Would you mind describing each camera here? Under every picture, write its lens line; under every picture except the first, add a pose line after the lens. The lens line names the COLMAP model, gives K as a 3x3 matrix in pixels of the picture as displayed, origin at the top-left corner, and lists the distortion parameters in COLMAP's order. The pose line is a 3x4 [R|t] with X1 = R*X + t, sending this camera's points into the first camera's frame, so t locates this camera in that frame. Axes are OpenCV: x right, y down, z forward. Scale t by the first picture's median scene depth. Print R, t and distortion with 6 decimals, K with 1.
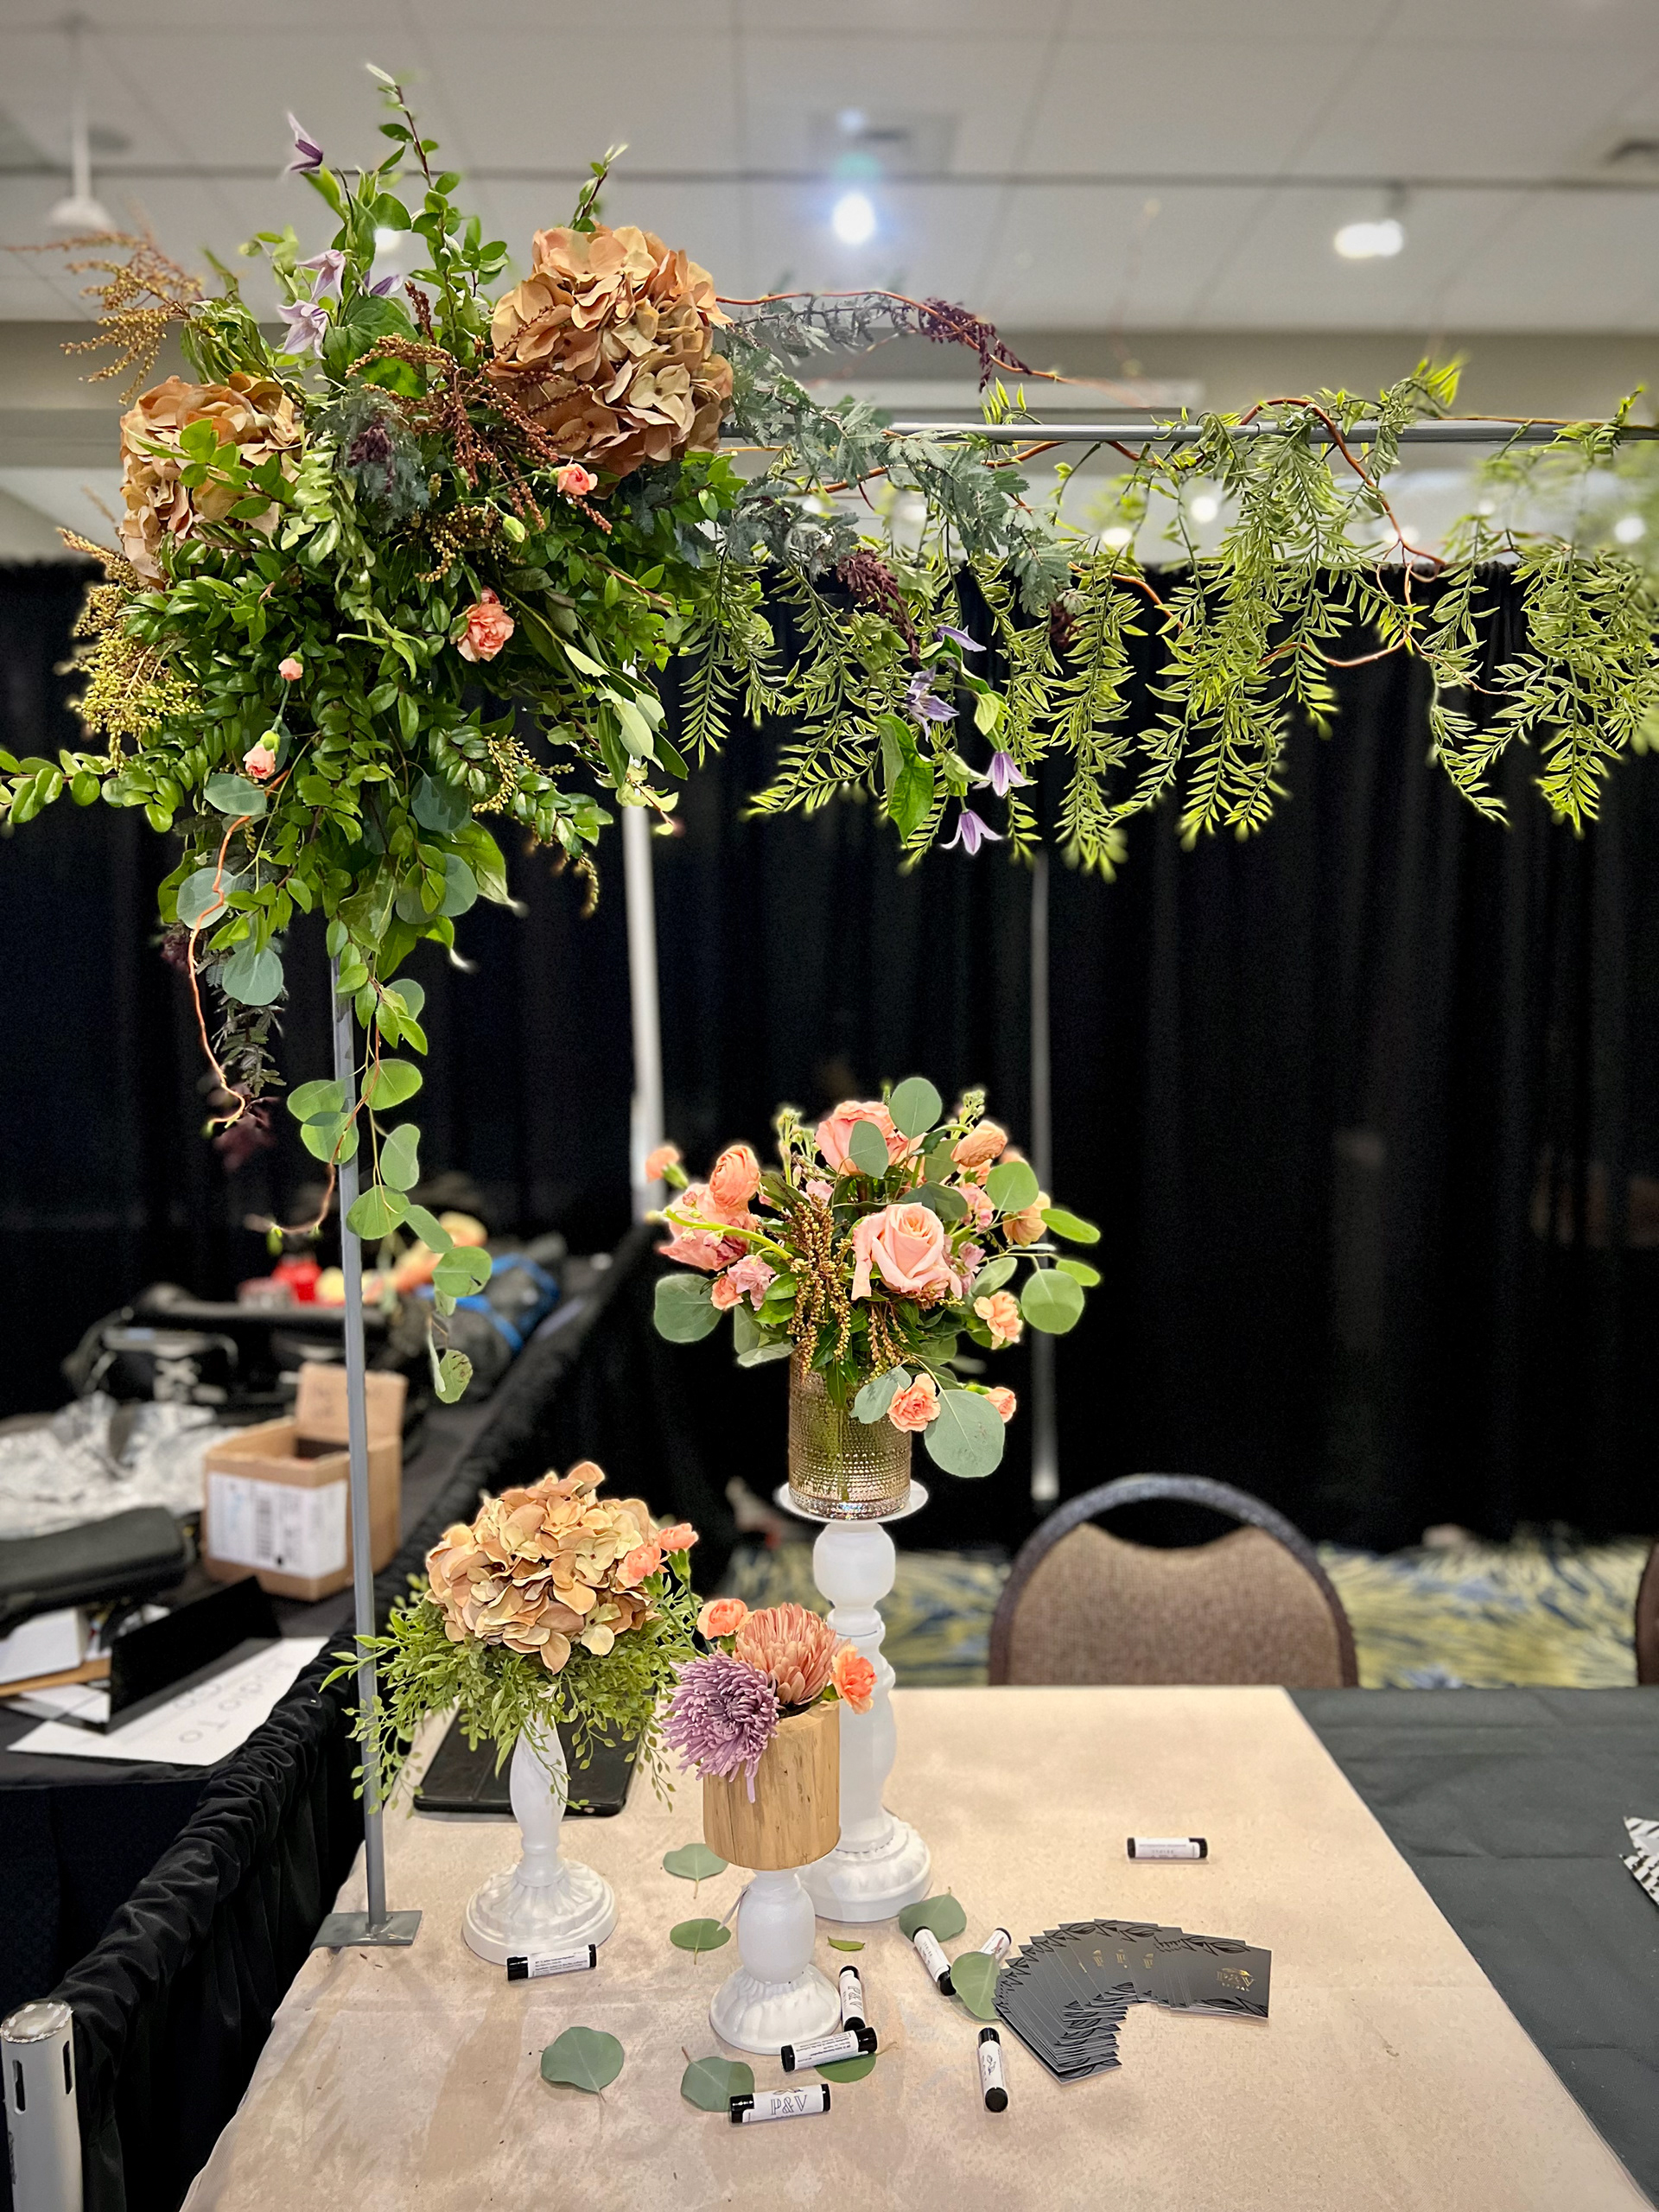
lens RADIAL K [[1681.0, 0, 829.5], [0, 1681.0, 1106.8], [0, 0, 1]] dist [0.026155, -0.005085]
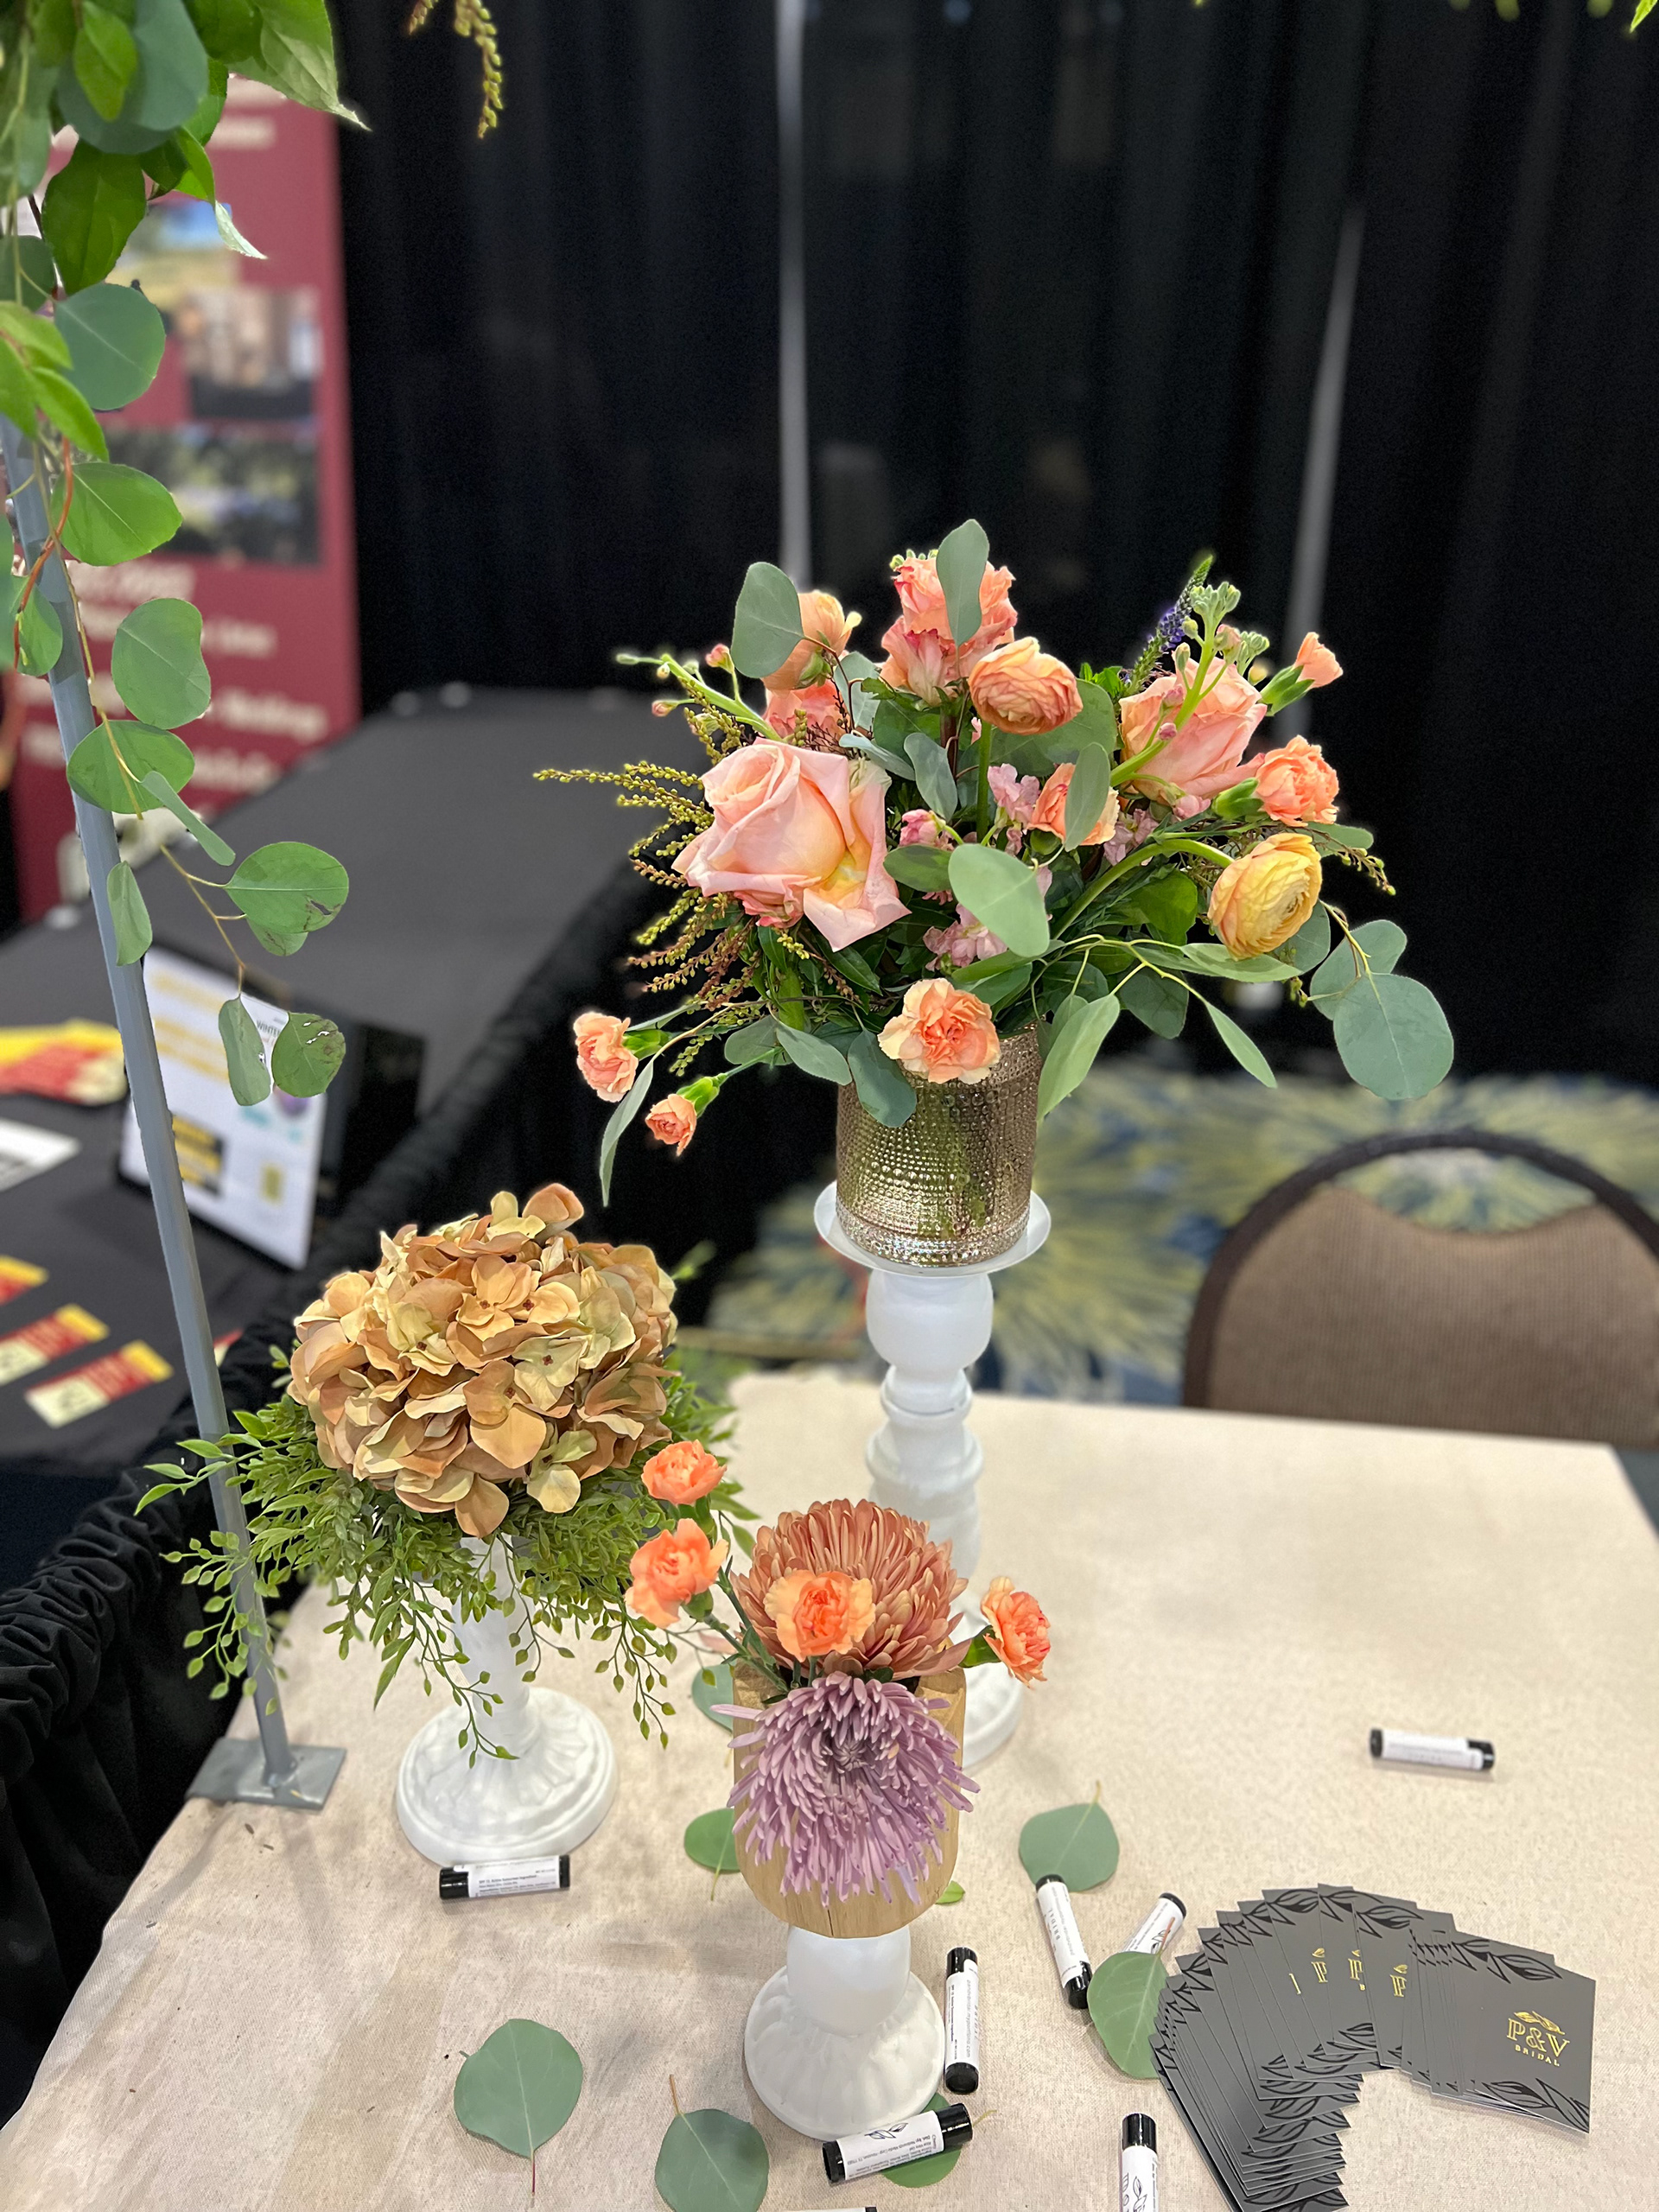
lens RADIAL K [[1681.0, 0, 833.5], [0, 1681.0, 1111.7], [0, 0, 1]] dist [0.026155, -0.005085]
pose [[0.991679, 0.071532, -0.107030, 0.019084], [-0.030015, 0.936974, 0.348107, -0.028771], [0.125185, -0.341998, 0.931325, 0.481609]]
